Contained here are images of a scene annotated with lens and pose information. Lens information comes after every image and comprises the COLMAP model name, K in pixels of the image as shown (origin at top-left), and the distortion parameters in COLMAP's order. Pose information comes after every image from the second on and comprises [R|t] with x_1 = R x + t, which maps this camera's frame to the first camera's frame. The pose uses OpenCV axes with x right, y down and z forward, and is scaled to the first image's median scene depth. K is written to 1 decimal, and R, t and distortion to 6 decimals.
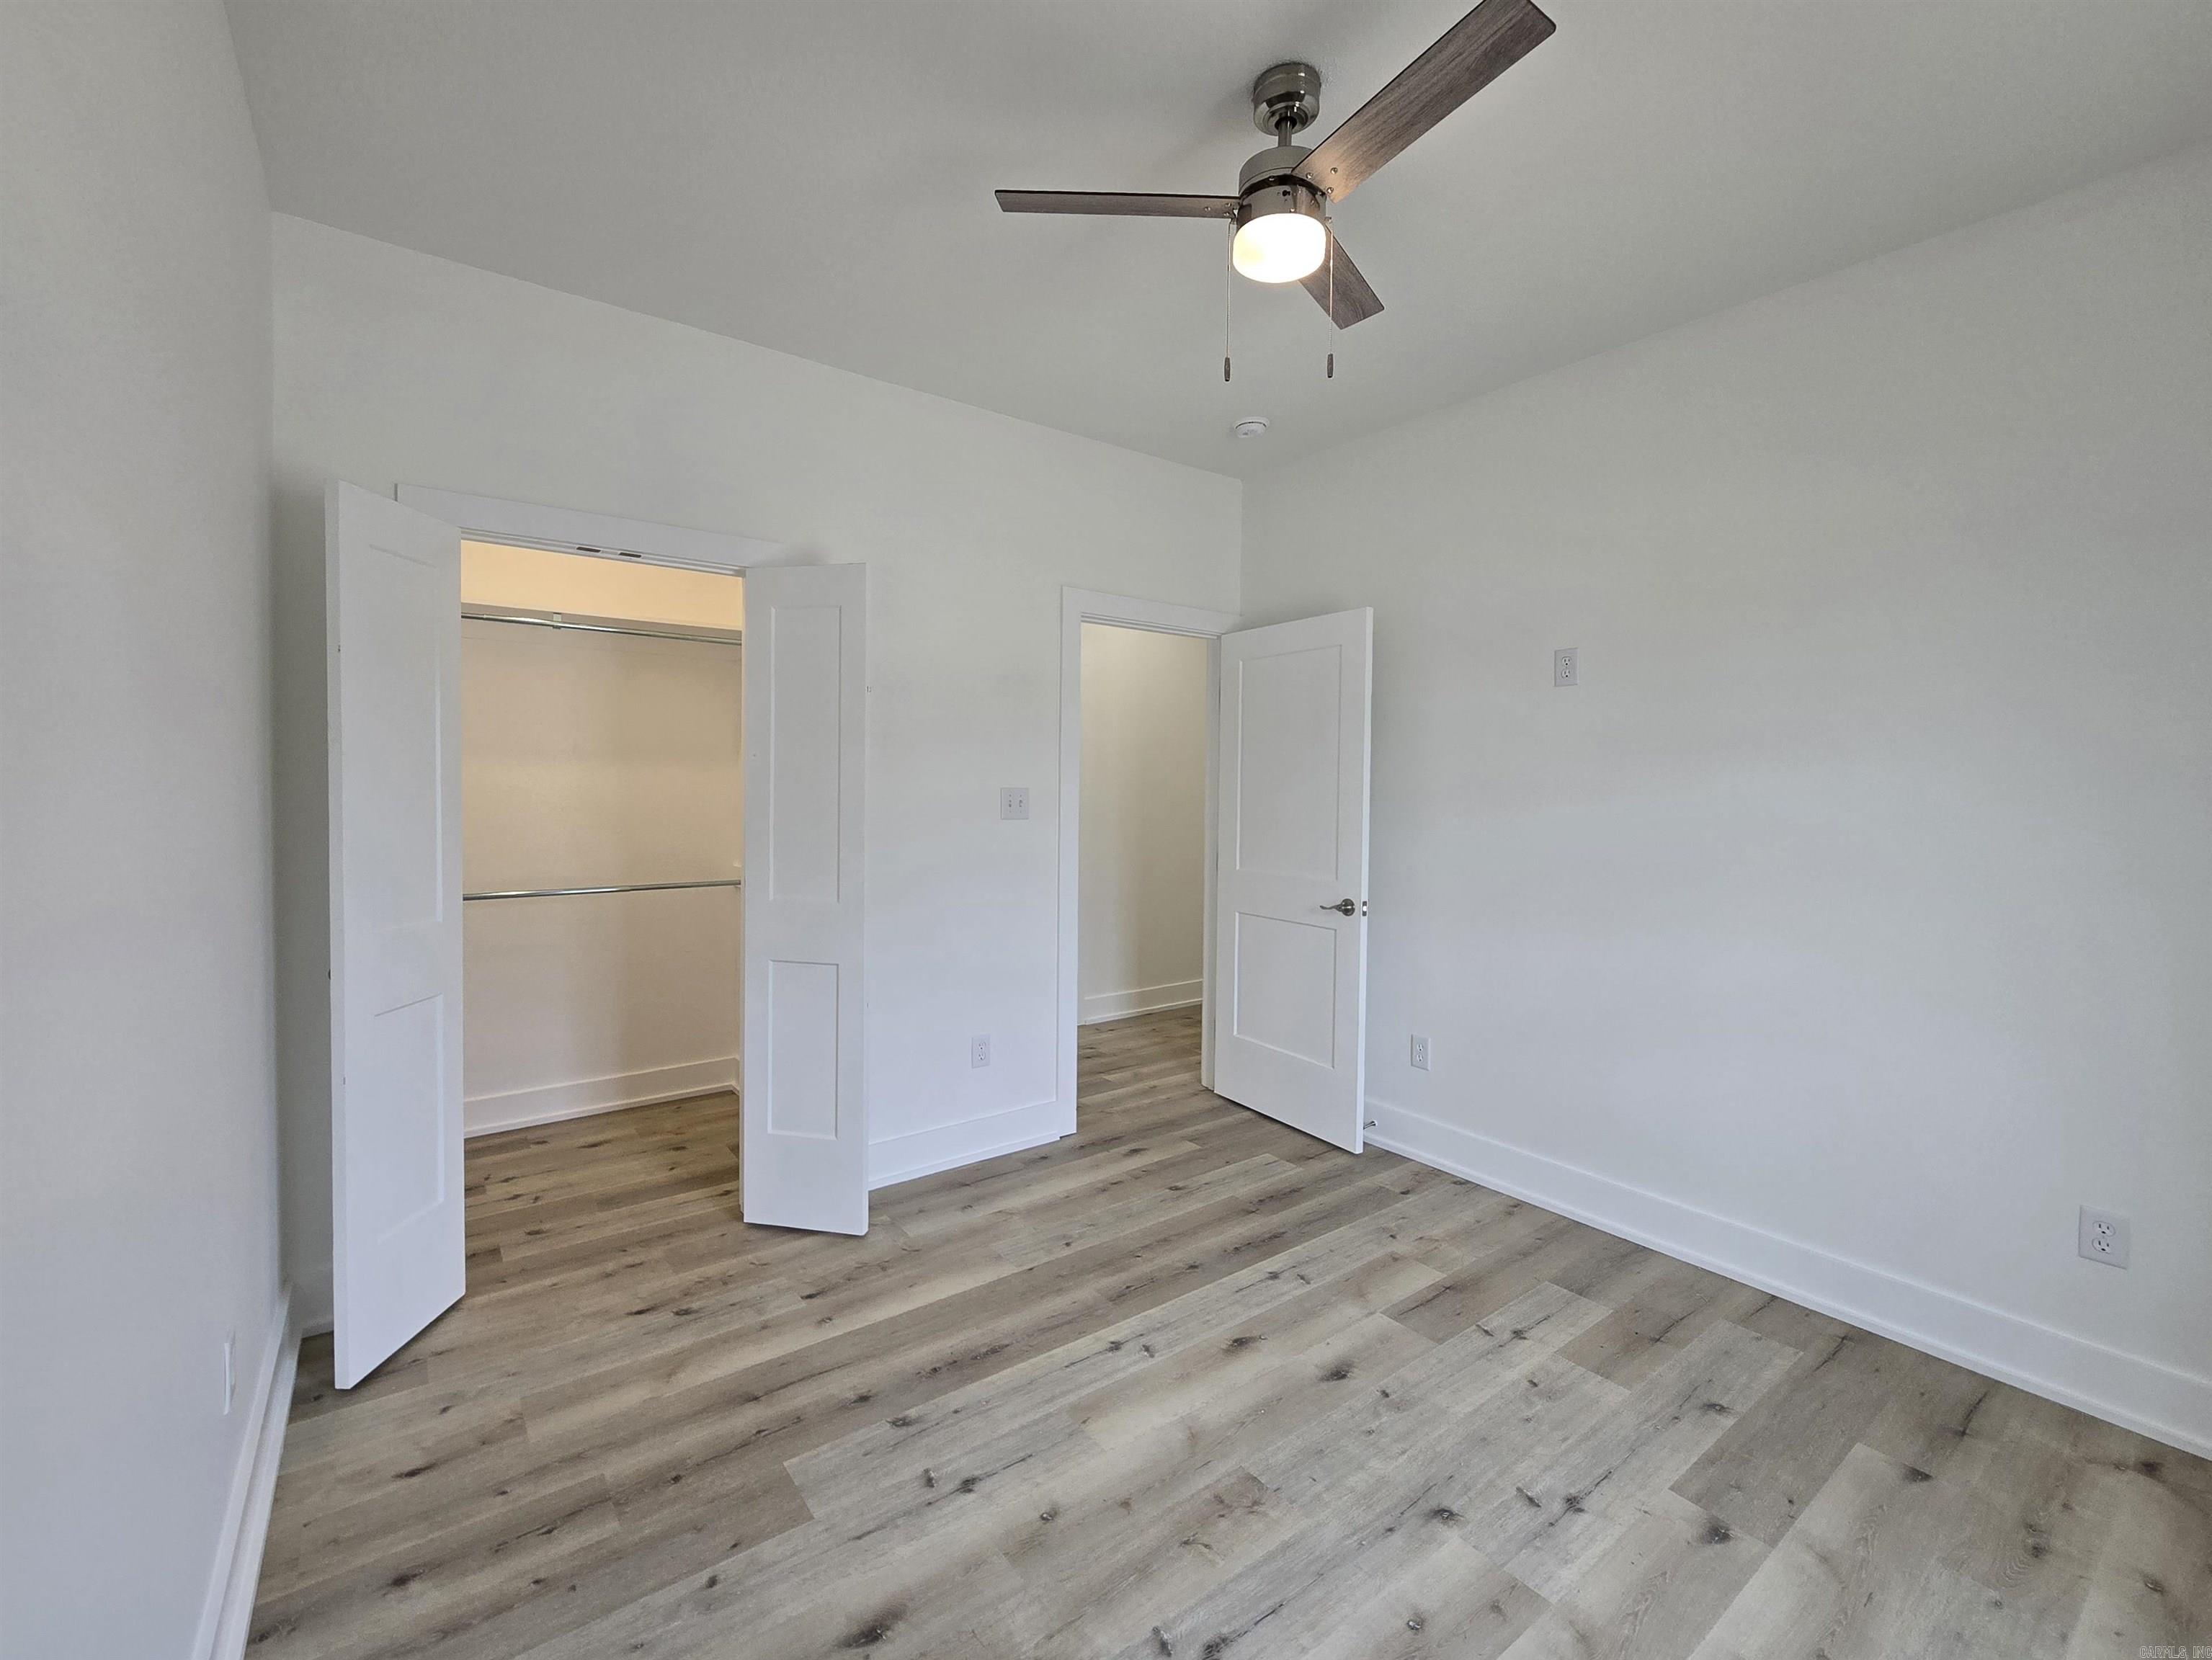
lens RADIAL K [[911.9, 0, 1074.0], [0, 911.9, 806.8], [0, 0, 1]] dist [0.002511, -0.003626]
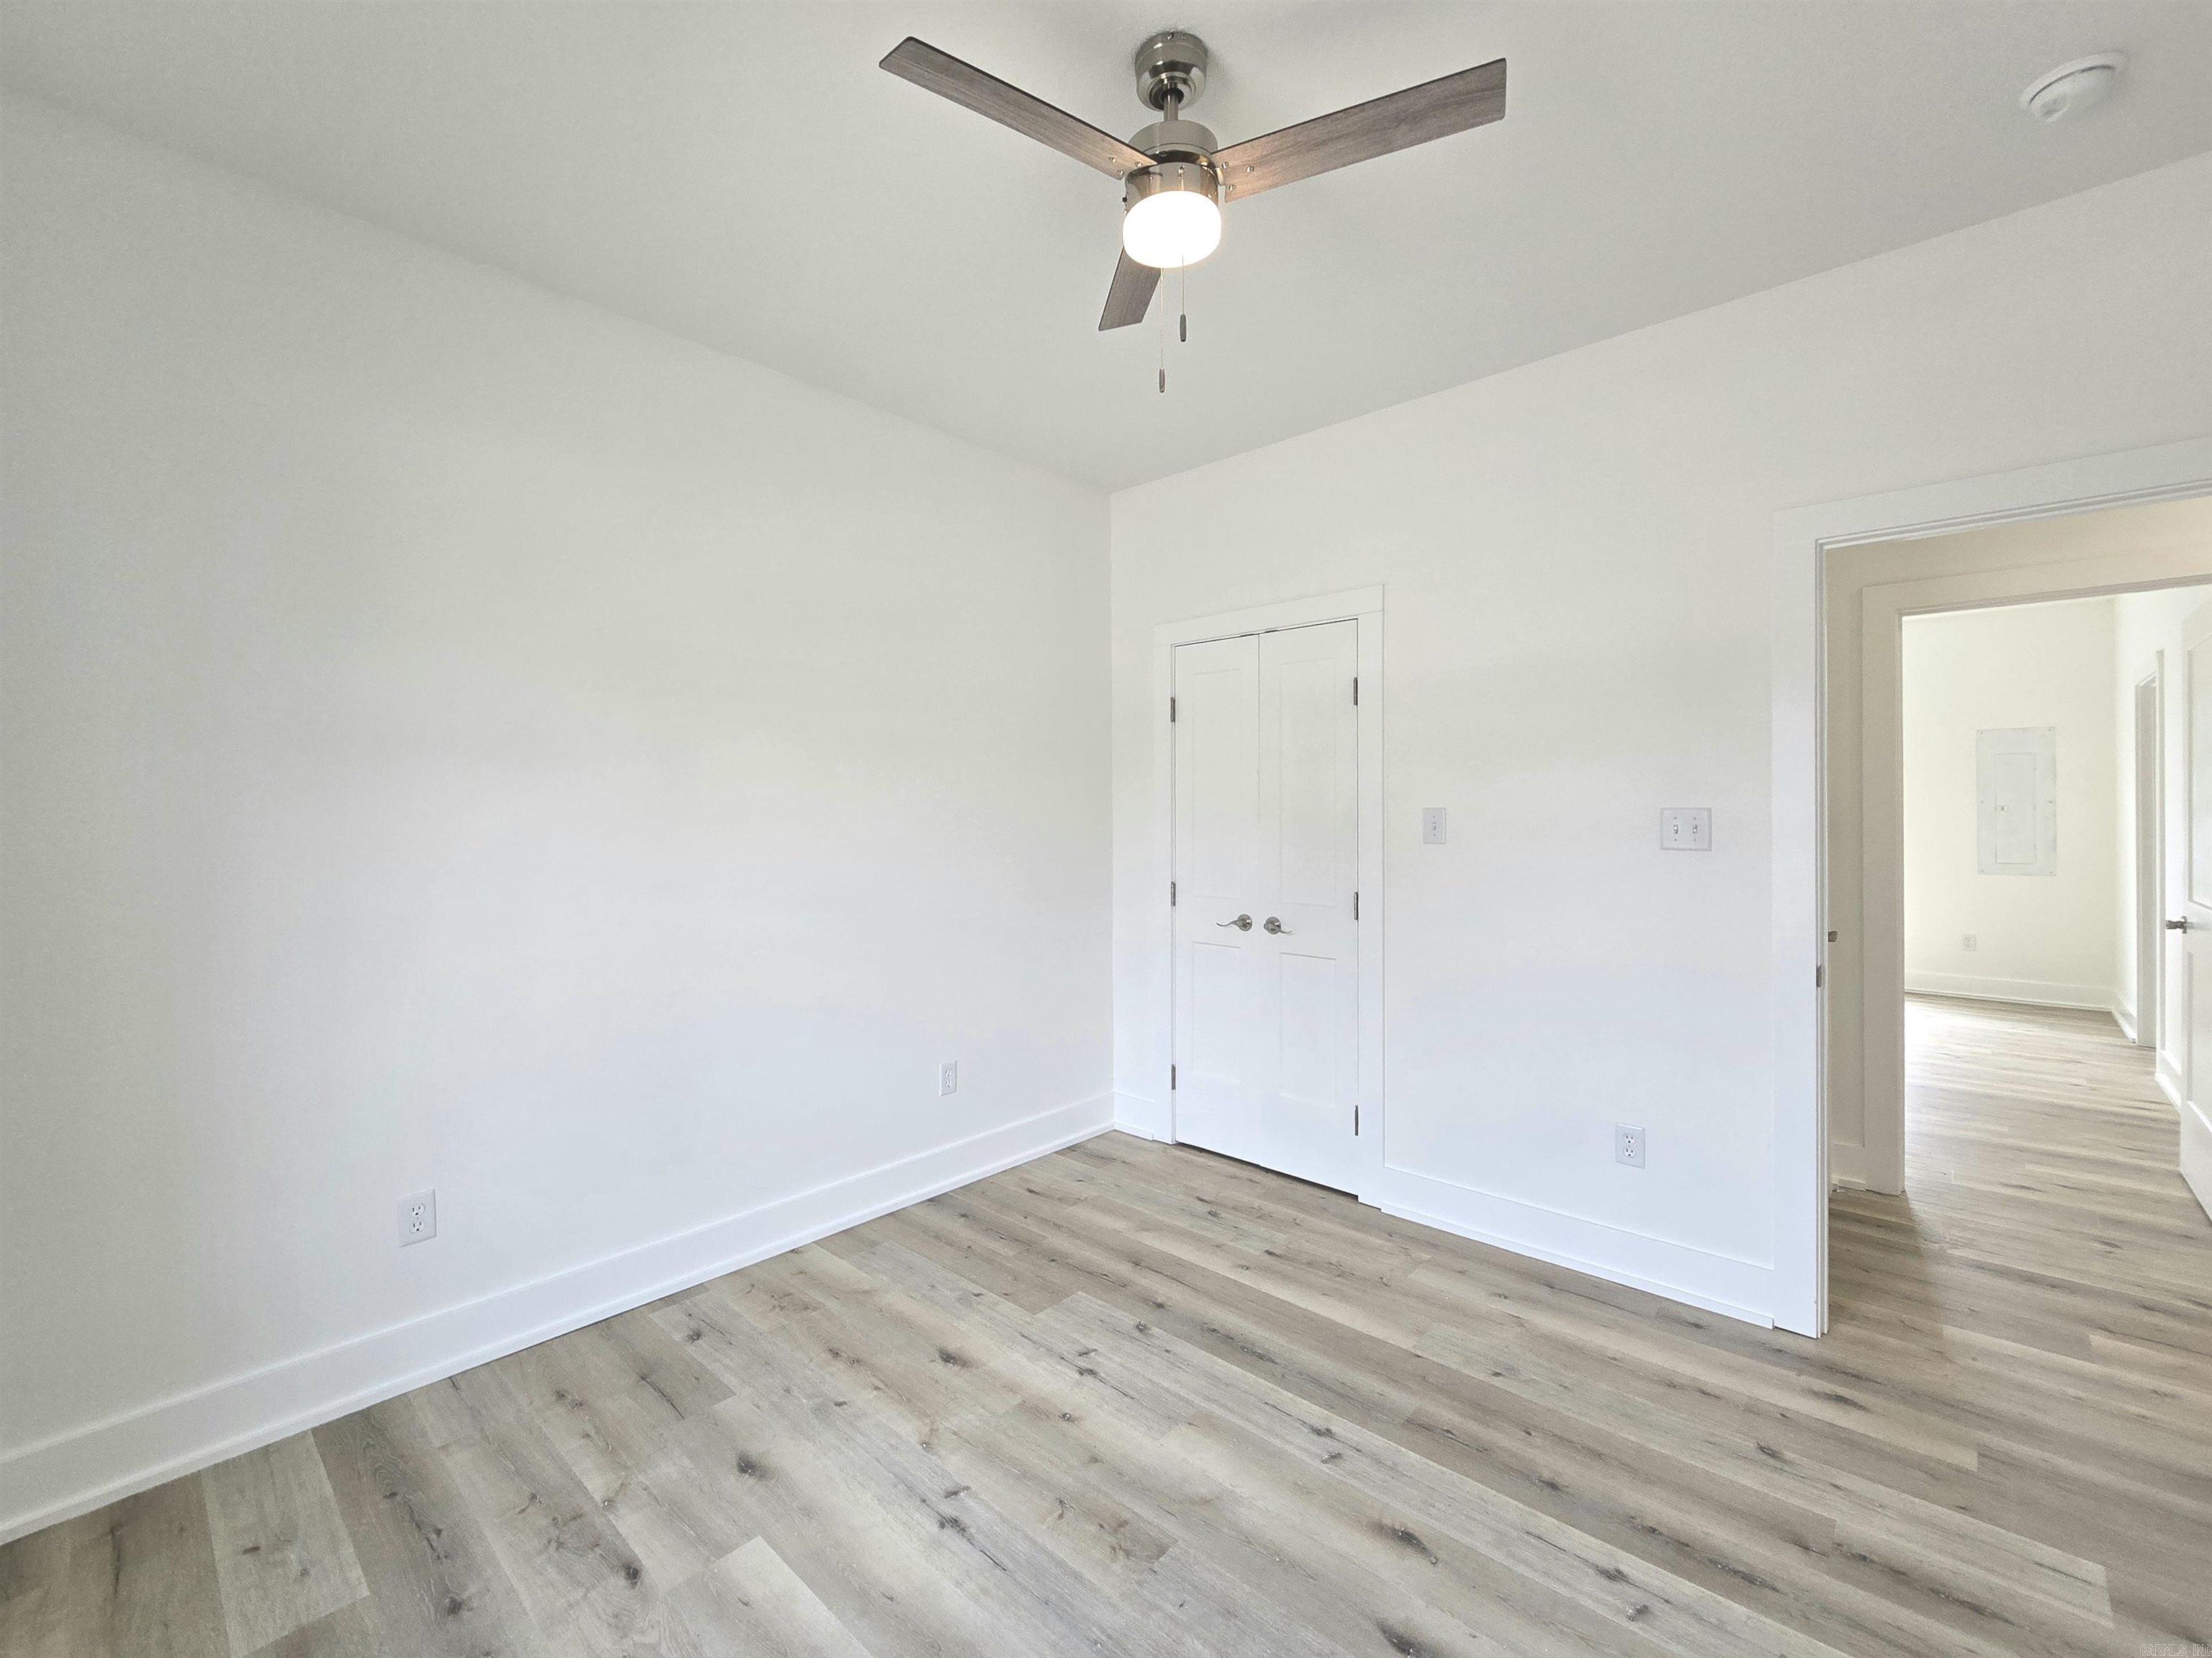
lens RADIAL K [[912.1, 0, 1074.0], [0, 912.1, 805.8], [0, 0, 1]] dist [0.002511, -0.003626]
pose [[0.214482, -0.010943, -0.976667, 0.920726], [-0.019336, 0.999694, -0.015447, -0.003145], [0.976537, 0.022198, 0.214204, 0.588746]]
